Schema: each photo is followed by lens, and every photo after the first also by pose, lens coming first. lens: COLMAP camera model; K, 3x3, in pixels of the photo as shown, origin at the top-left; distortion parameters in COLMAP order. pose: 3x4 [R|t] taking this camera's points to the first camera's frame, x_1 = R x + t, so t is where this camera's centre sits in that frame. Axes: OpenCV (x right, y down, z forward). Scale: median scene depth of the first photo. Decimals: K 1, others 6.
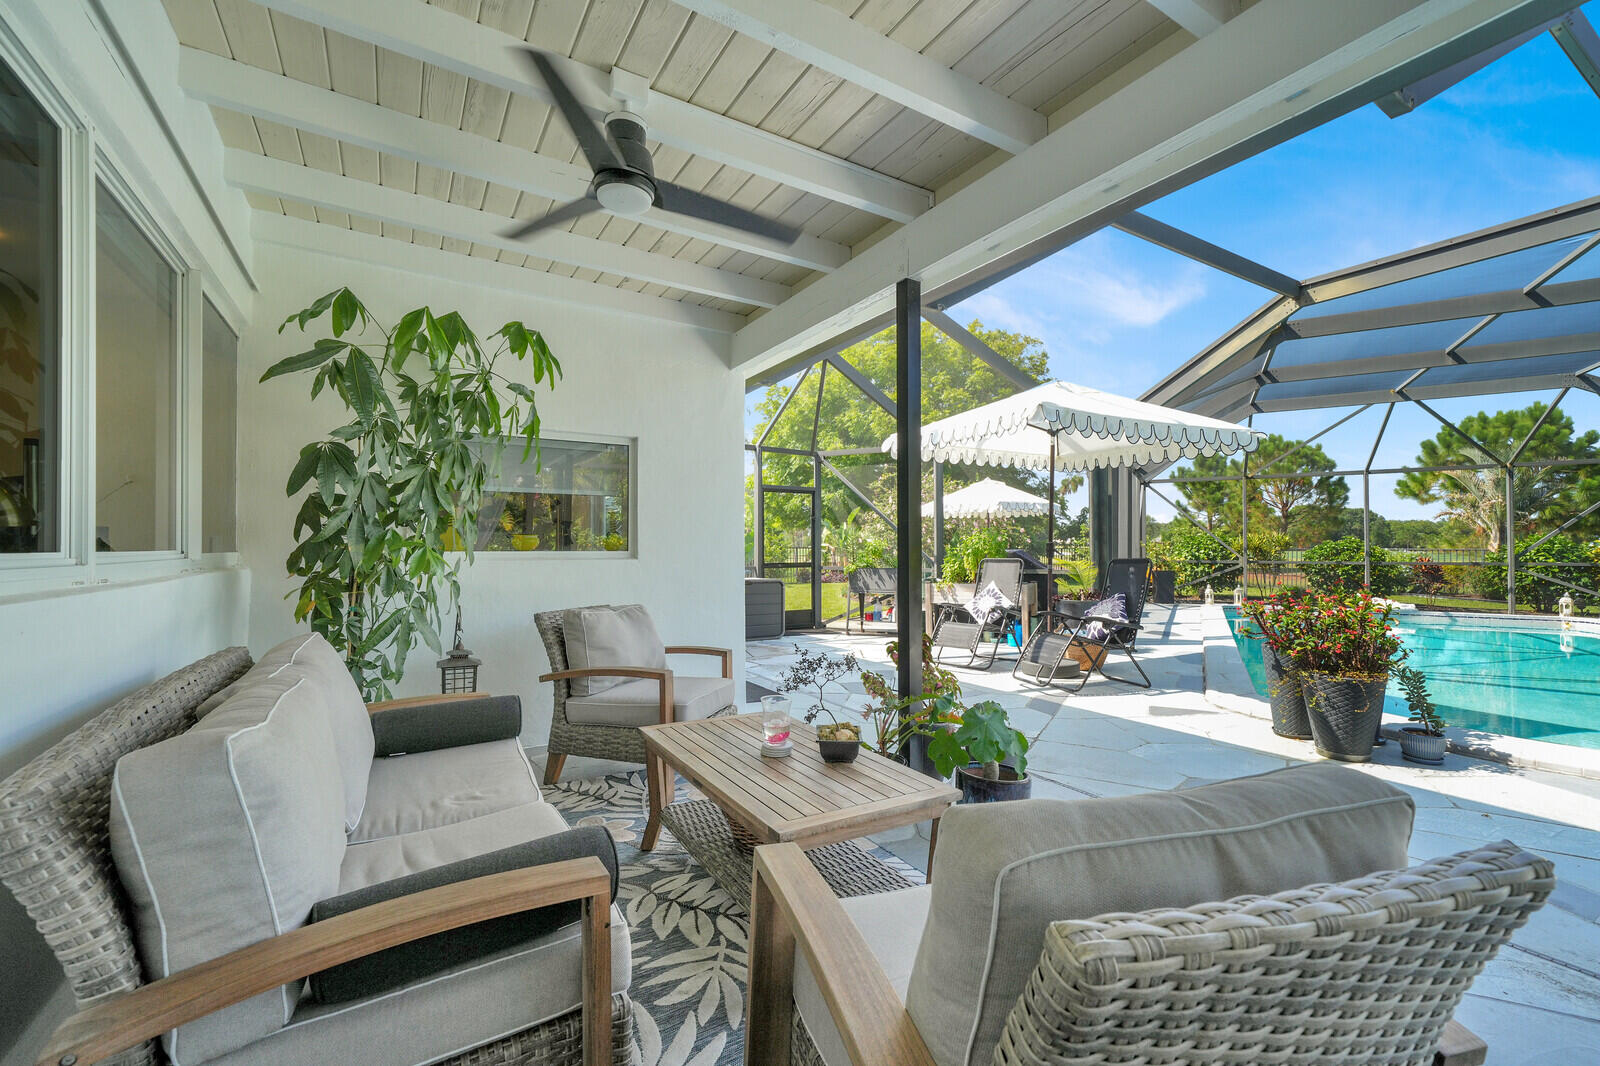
lens RADIAL K [[666.9, 0, 800.1], [0, 666.9, 538.5], [0, 0, 1]] dist [0.001456, 0.002197]
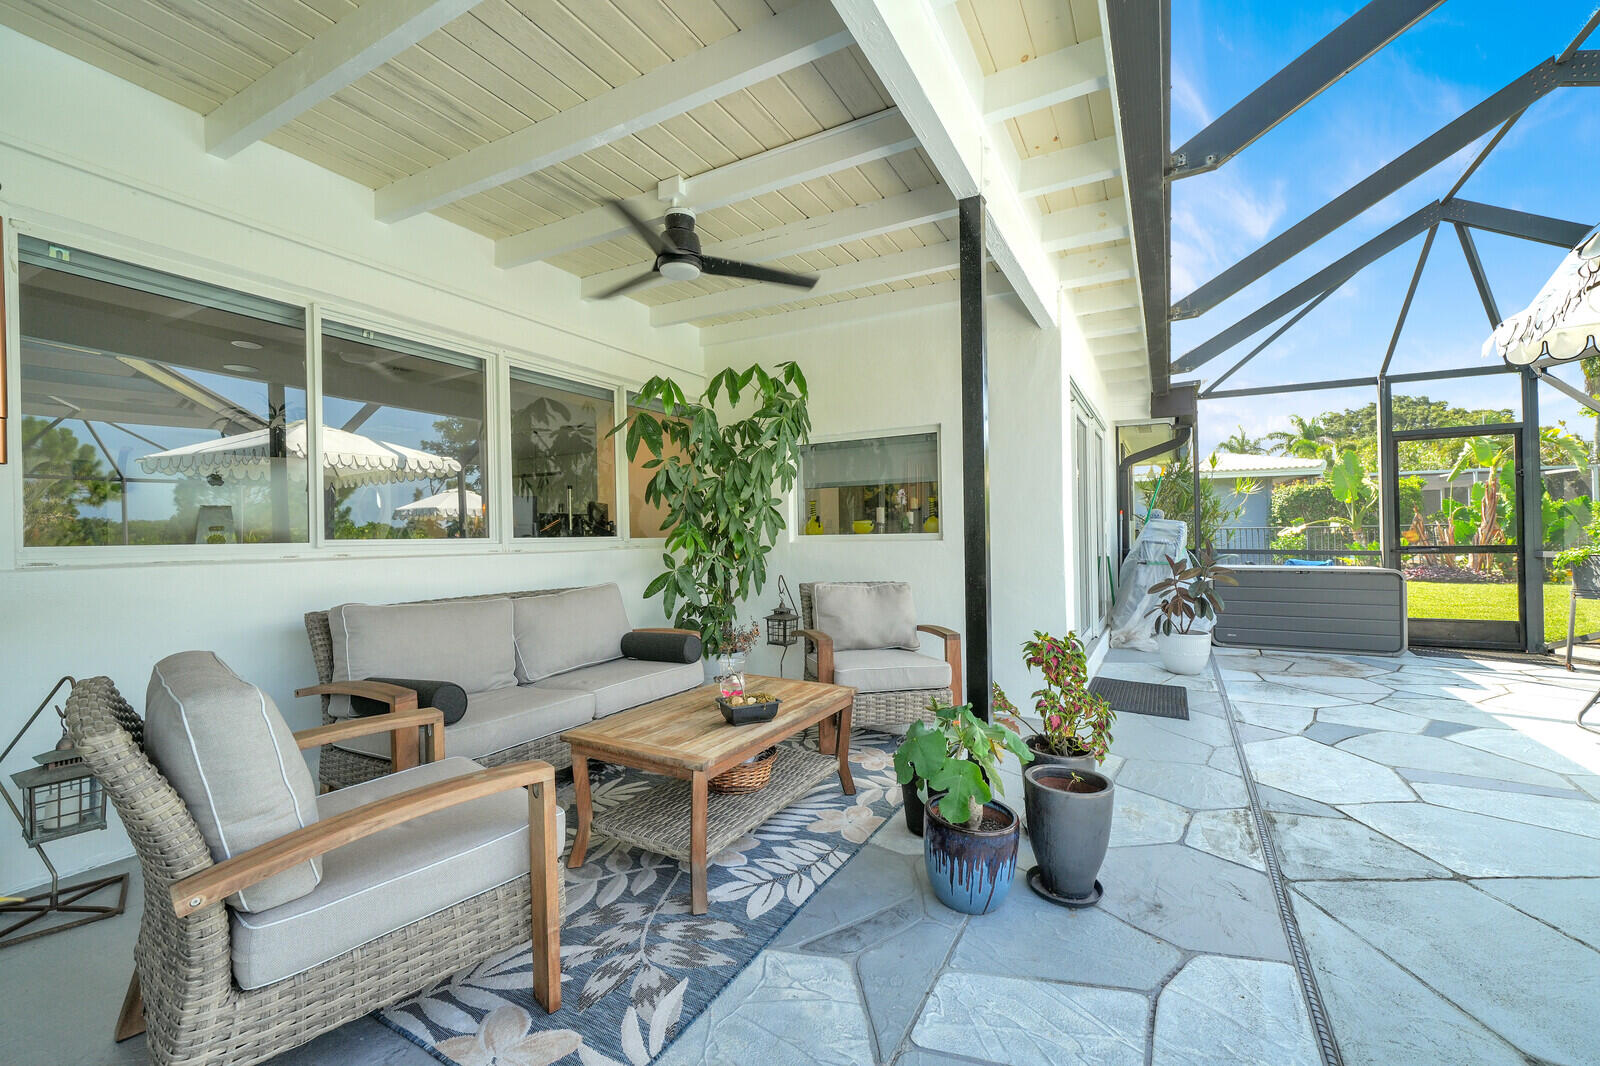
lens RADIAL K [[666.9, 0, 801.4], [0, 666.9, 533.9], [0, 0, 1]] dist [0.001456, 0.002197]
pose [[0.497887, -0.005685, -0.867223, 0.654235], [0.024912, 0.999660, 0.007750, 0.008374], [0.866884, -0.025463, 0.497859, 0.343449]]
